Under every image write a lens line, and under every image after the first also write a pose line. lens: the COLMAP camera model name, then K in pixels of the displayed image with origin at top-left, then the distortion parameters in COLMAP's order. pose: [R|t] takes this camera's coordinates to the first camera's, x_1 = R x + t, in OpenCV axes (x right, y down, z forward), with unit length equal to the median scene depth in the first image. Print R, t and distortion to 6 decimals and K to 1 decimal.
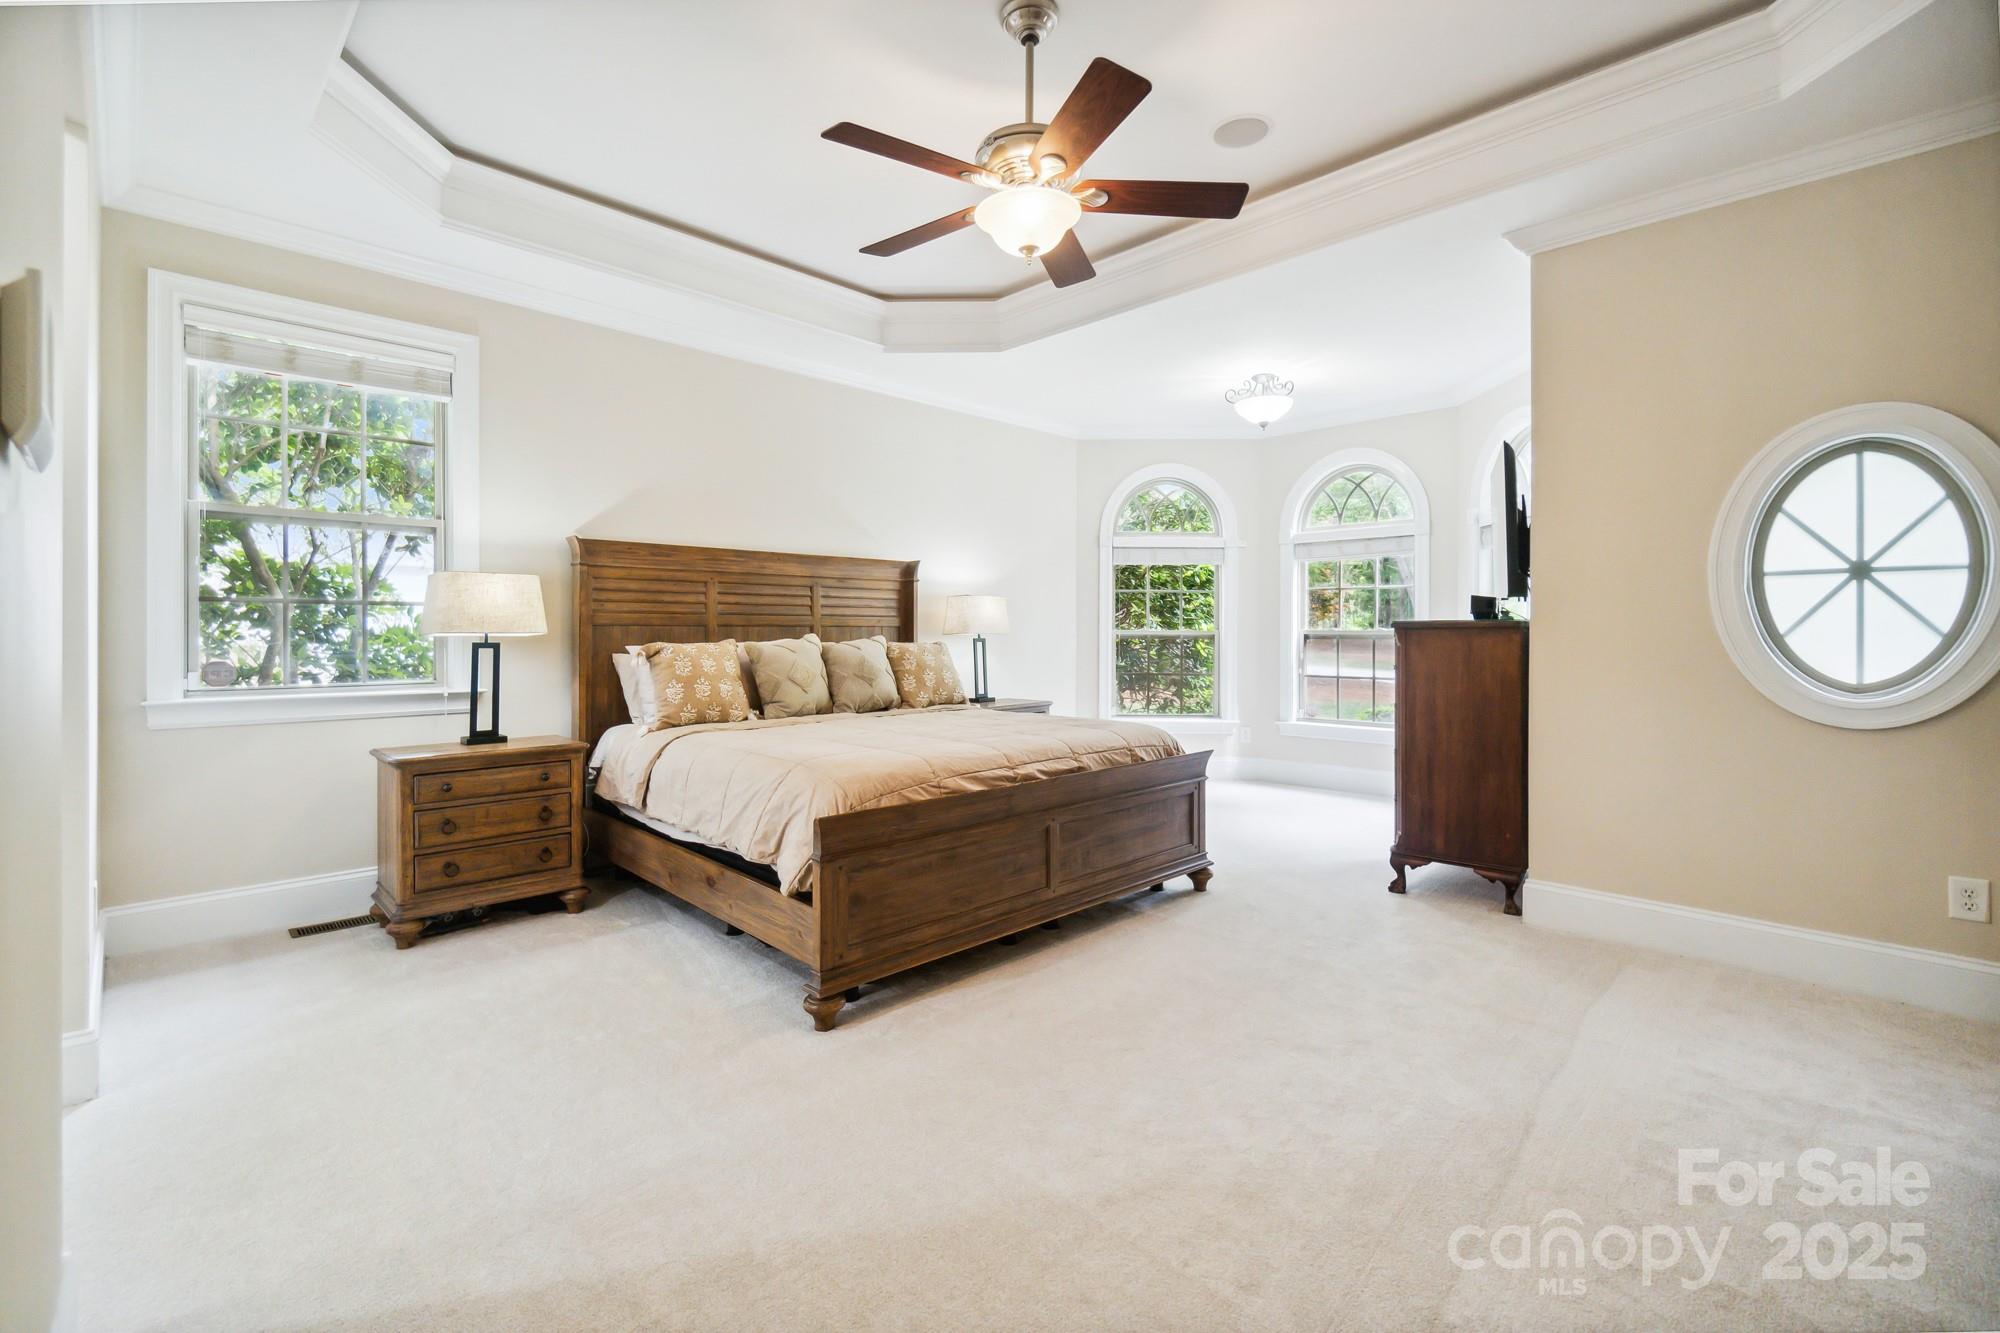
lens RADIAL K [[872.8, 0, 994.4], [0, 872.8, 631.9], [0, 0, 1]] dist [-0.001428, 0.000062]
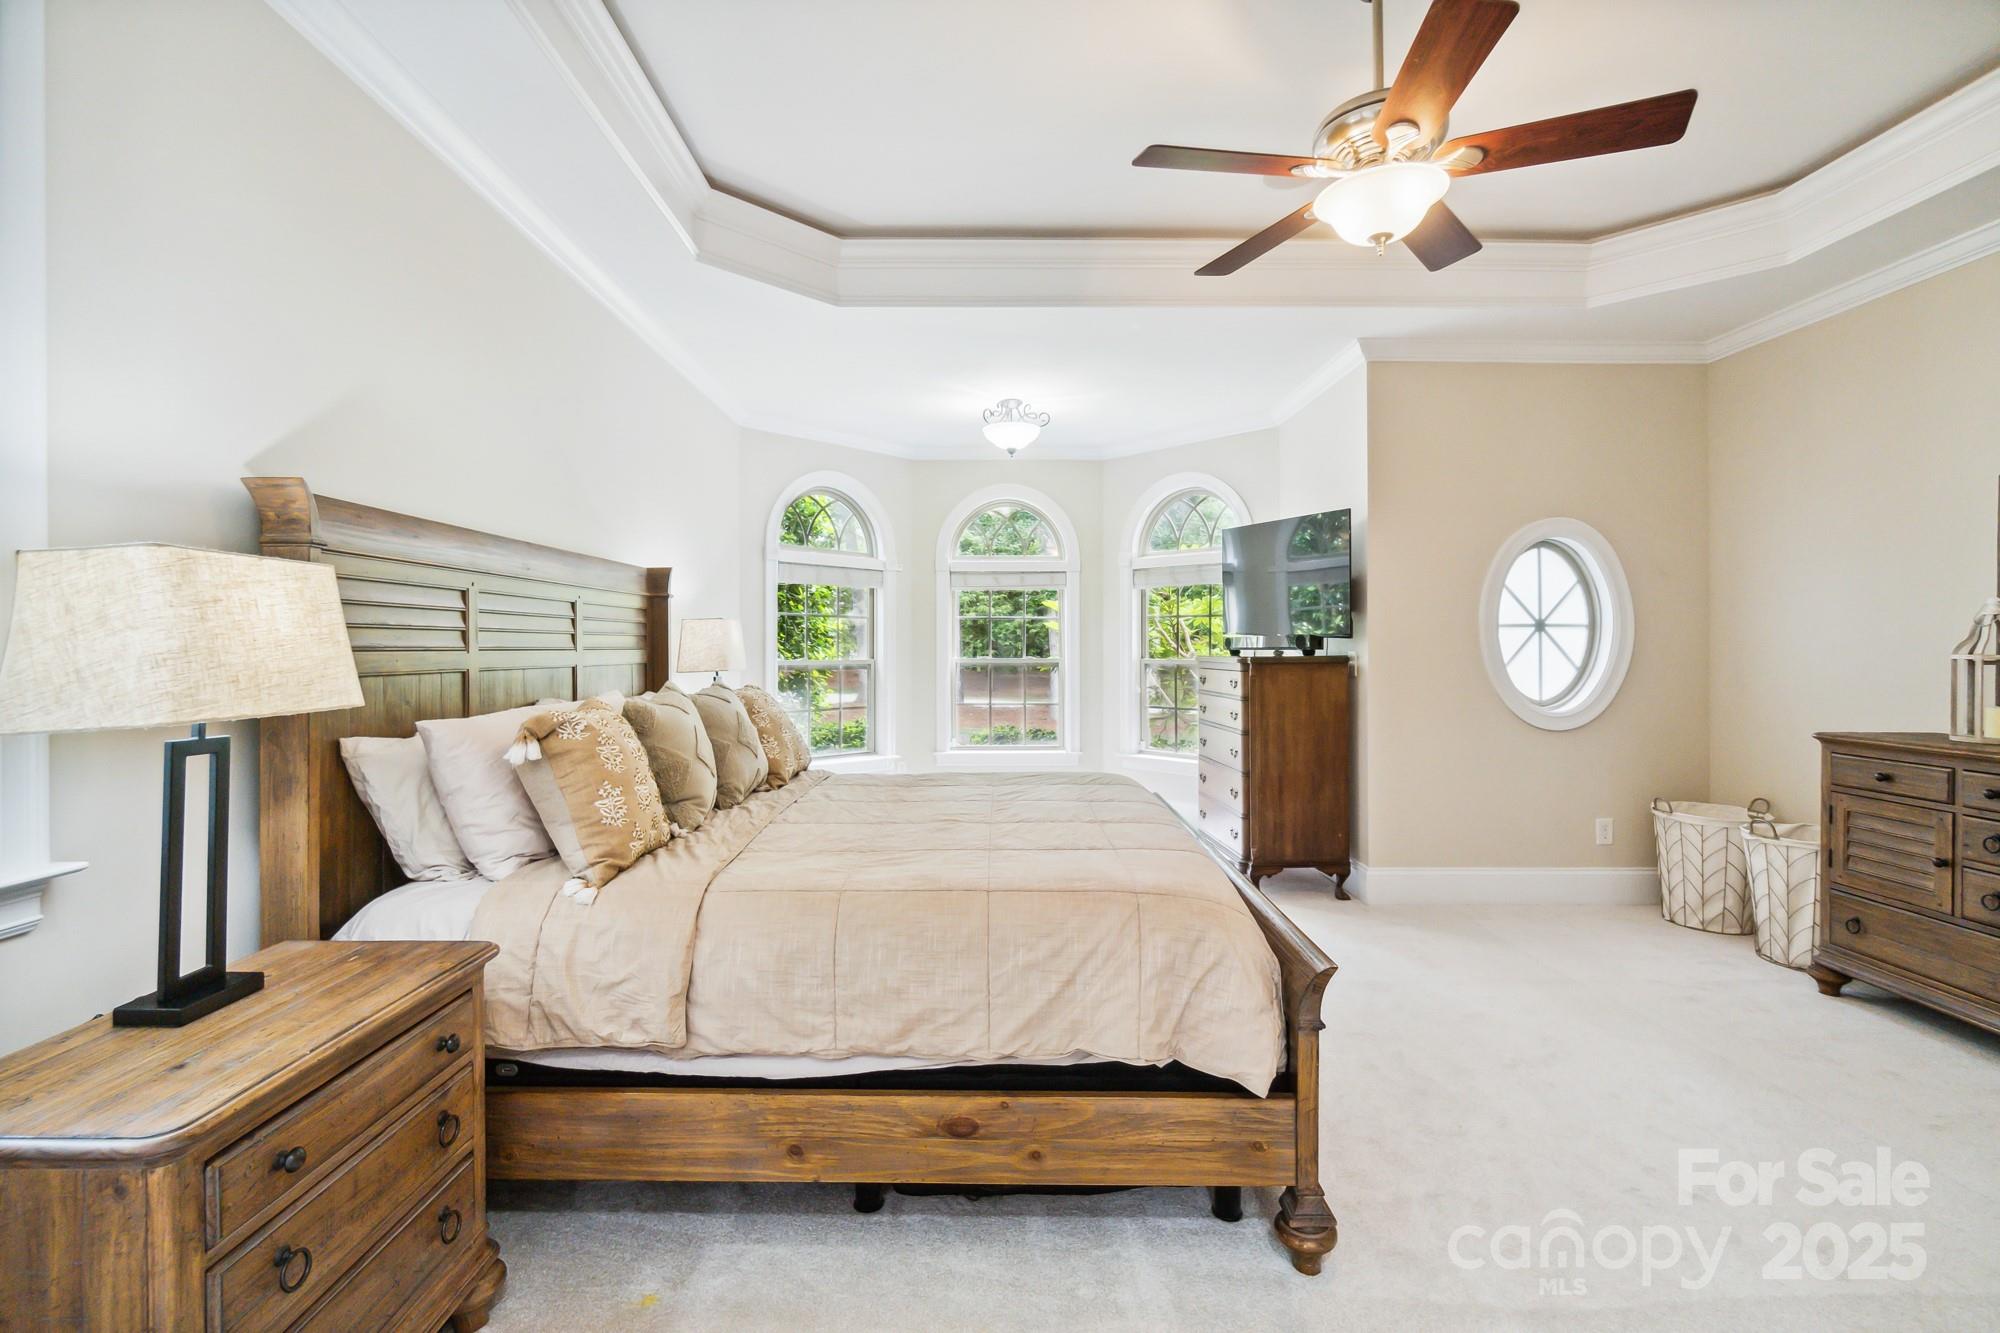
lens RADIAL K [[880.6, 0, 994.1], [0, 880.6, 645.8], [0, 0, 1]] dist [0.000643, 0.000404]
pose [[0.698857, 0.000052, 0.715261, -0.654404], [0.000939, 0.999999, -0.000989, -0.029668], [-0.715261, 0.001363, 0.698857, 0.518178]]
